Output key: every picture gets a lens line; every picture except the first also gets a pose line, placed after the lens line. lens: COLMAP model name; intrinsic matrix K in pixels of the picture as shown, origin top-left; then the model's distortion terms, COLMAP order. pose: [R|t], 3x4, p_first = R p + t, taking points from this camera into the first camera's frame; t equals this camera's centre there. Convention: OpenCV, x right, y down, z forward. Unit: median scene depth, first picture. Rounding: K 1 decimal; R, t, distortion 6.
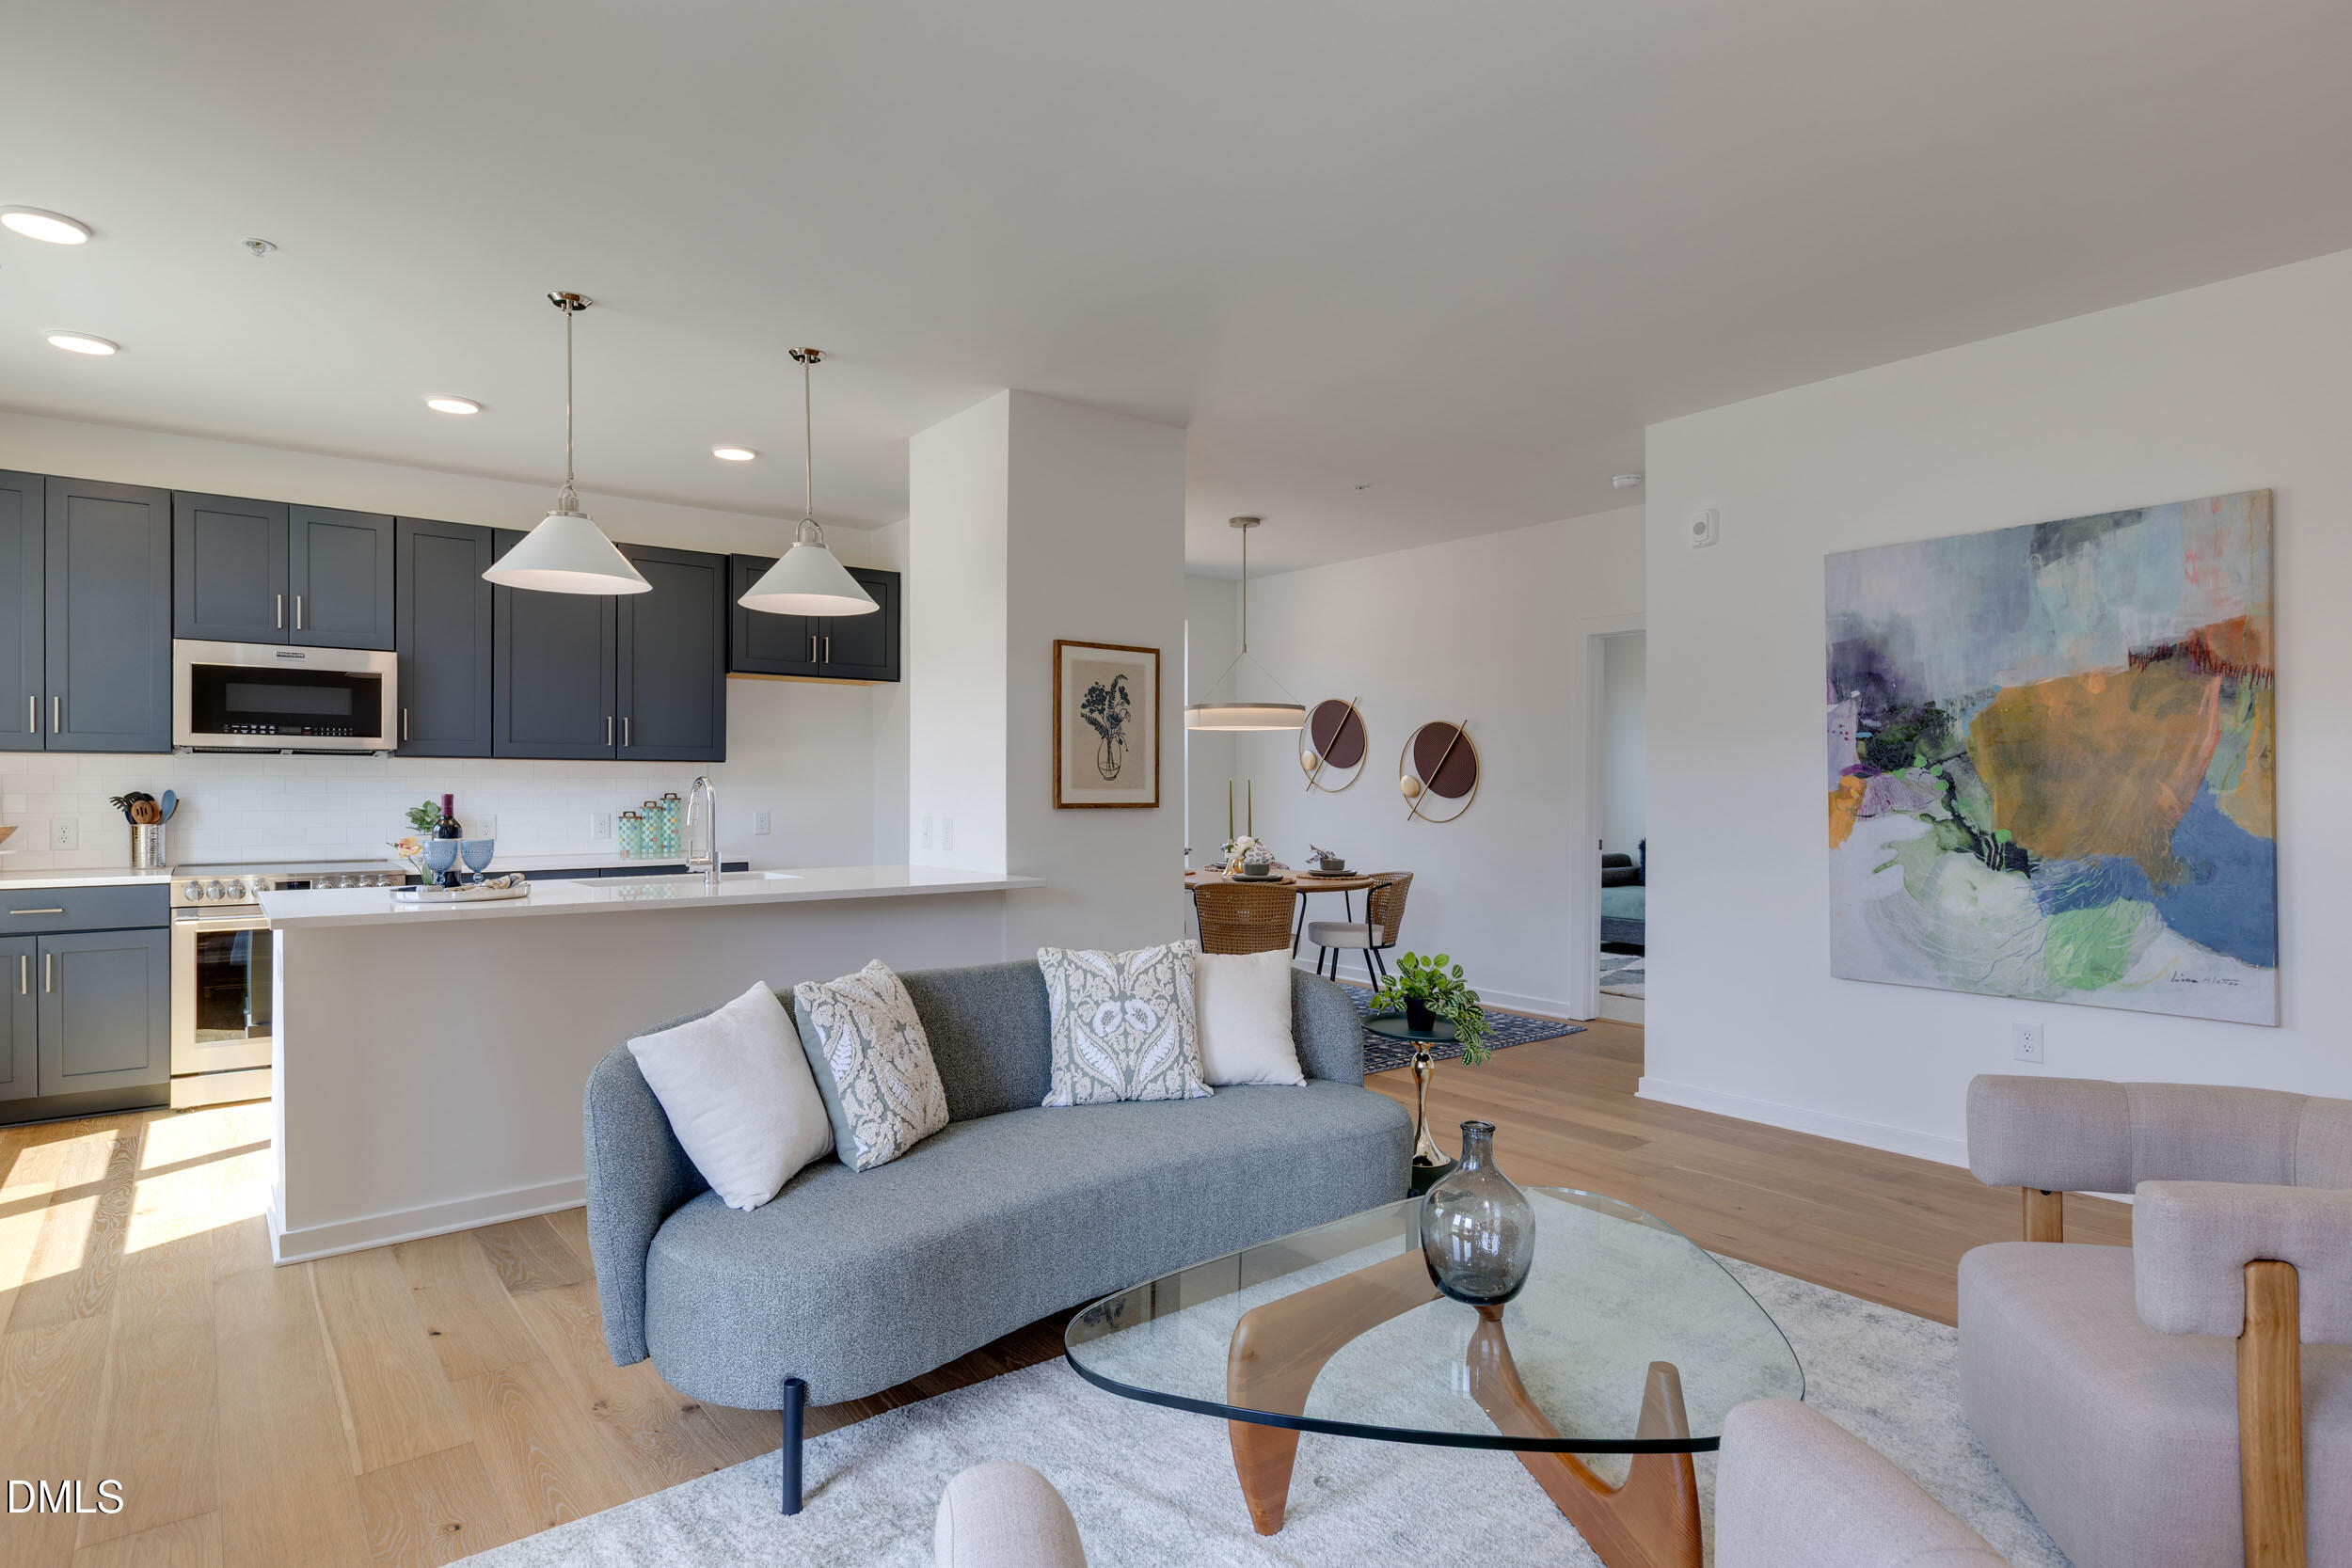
lens RADIAL K [[1306.2, 0, 1175.7], [0, 1306.2, 787.1], [0, 0, 1]] dist [0.001451, -0.000907]
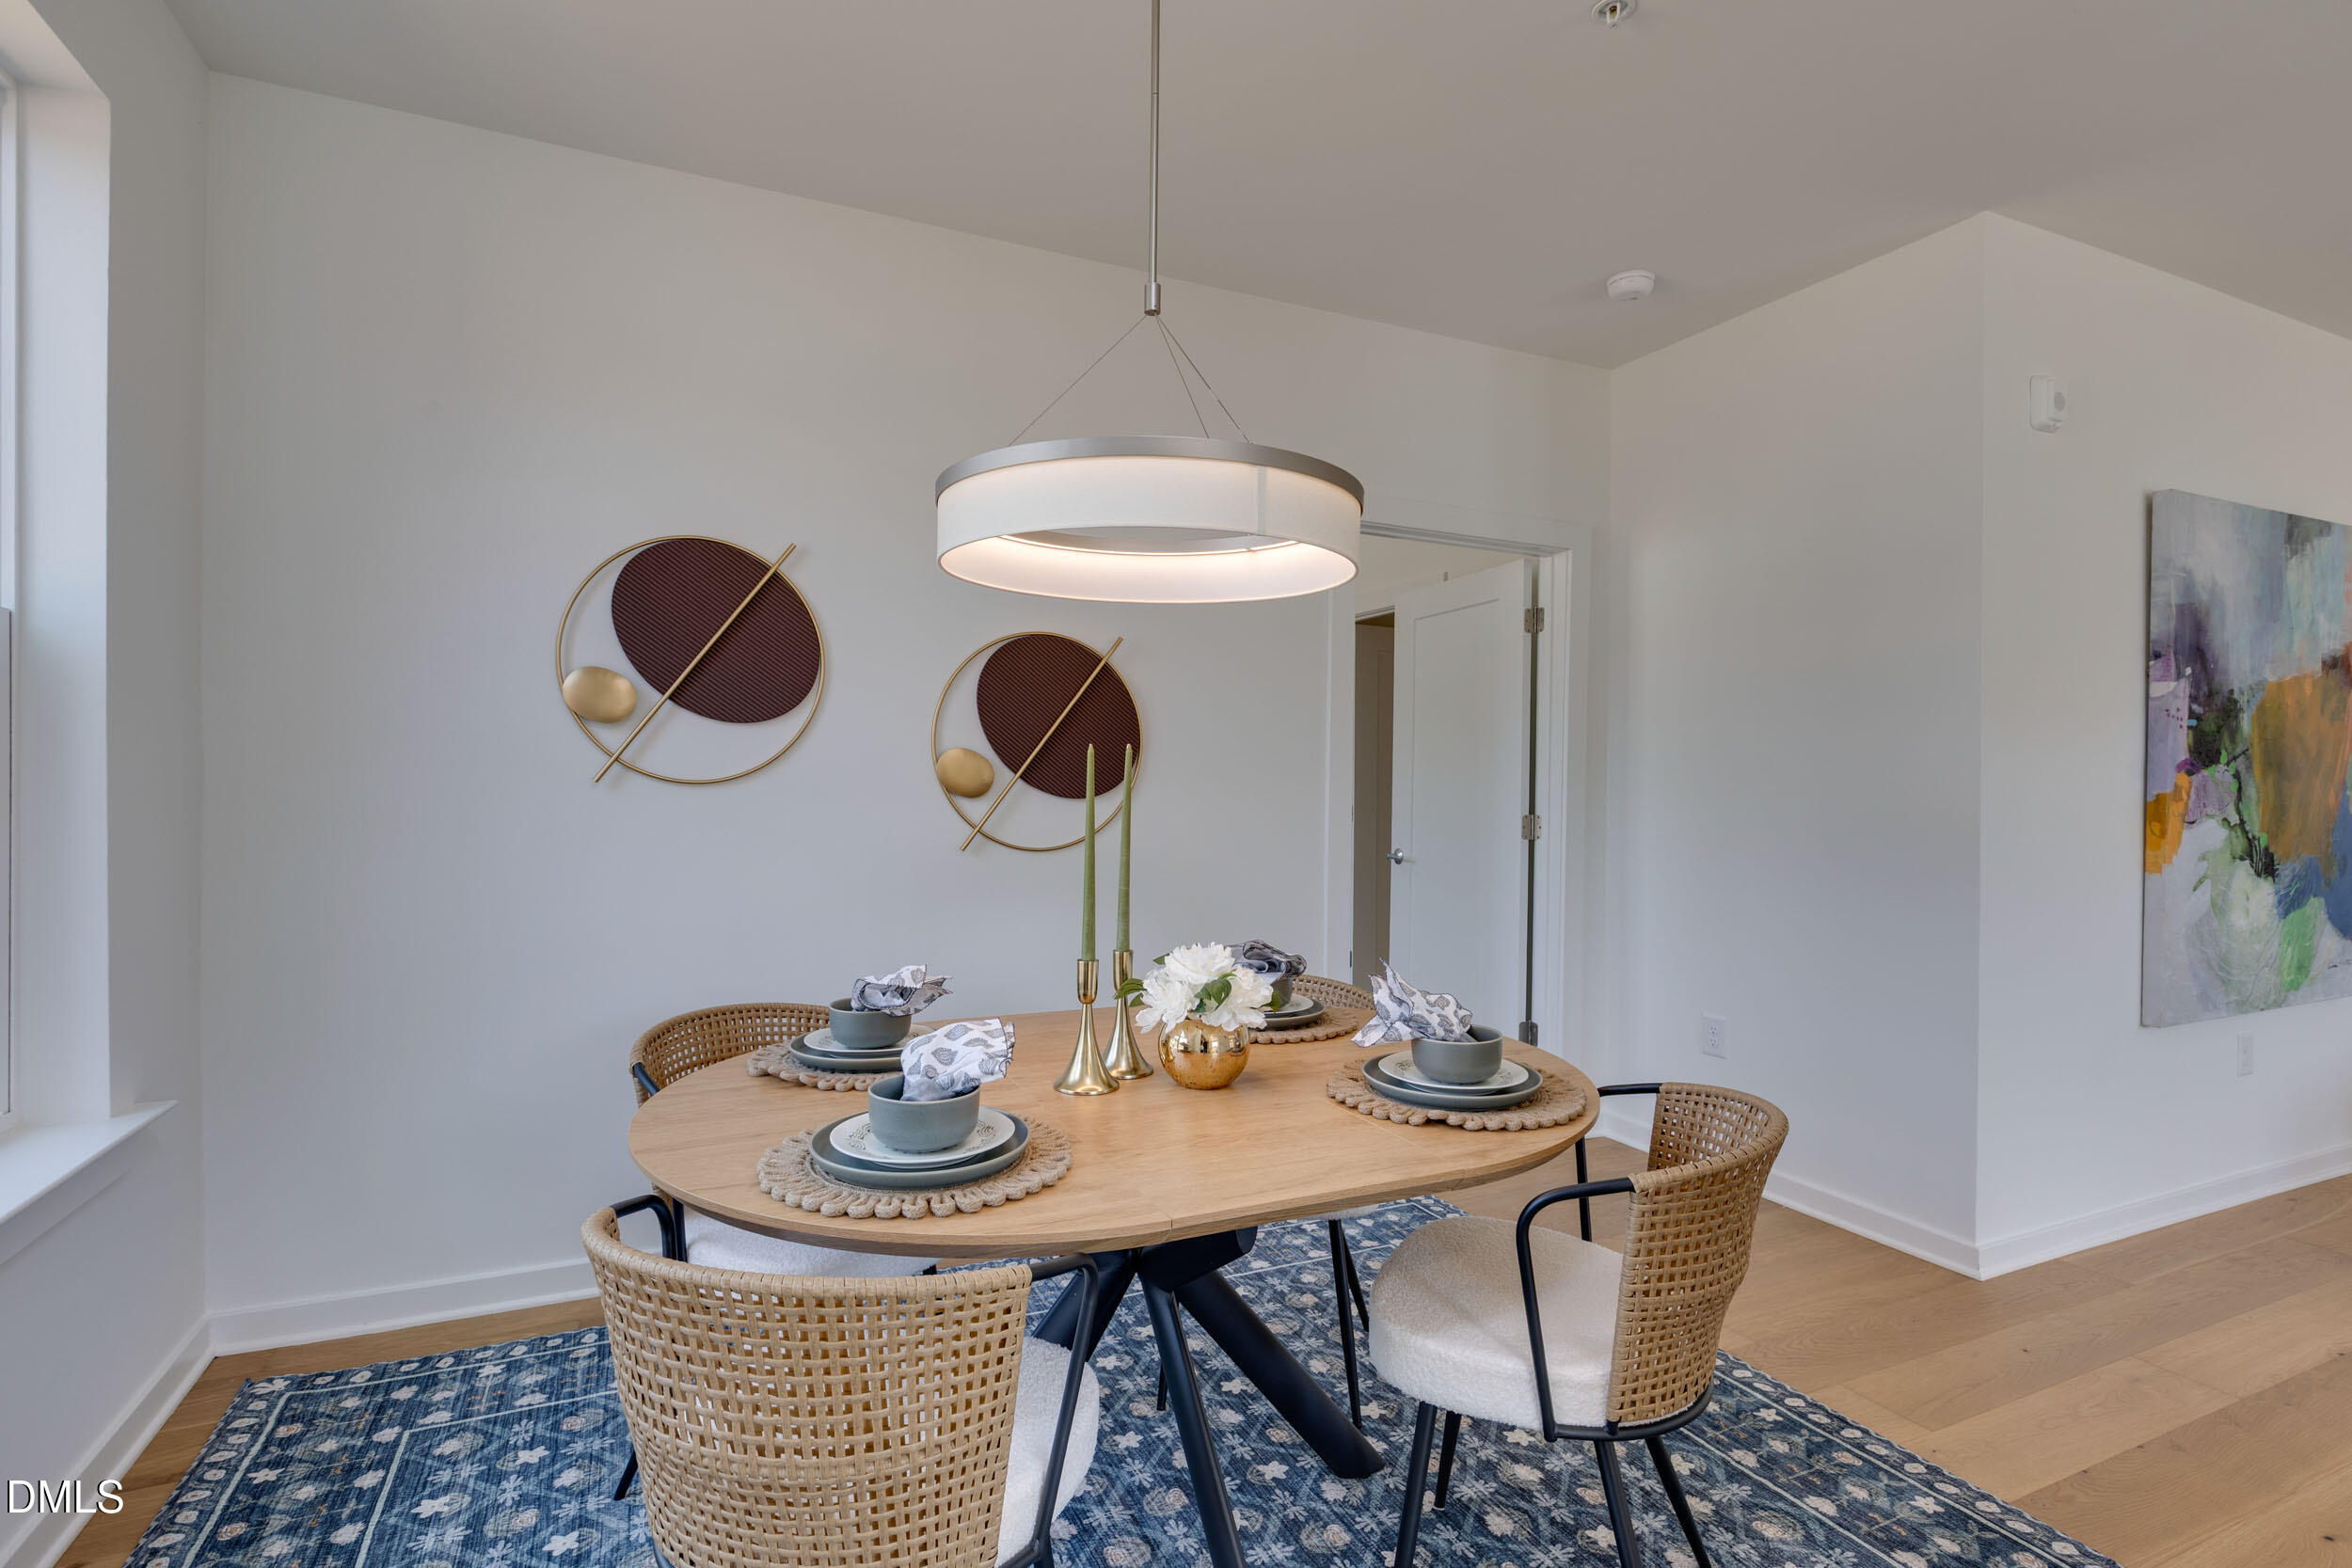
lens RADIAL K [[1109.0, 0, 1174.0], [0, 1109.0, 790.8], [0, 0, 1]] dist [-0.014737, 0.000627]
pose [[0.237728, -0.005869, 0.971314, -0.292429], [-0.008230, 0.999934, 0.008056, 0.002287], [-0.971297, -0.009909, 0.237664, 1.481156]]
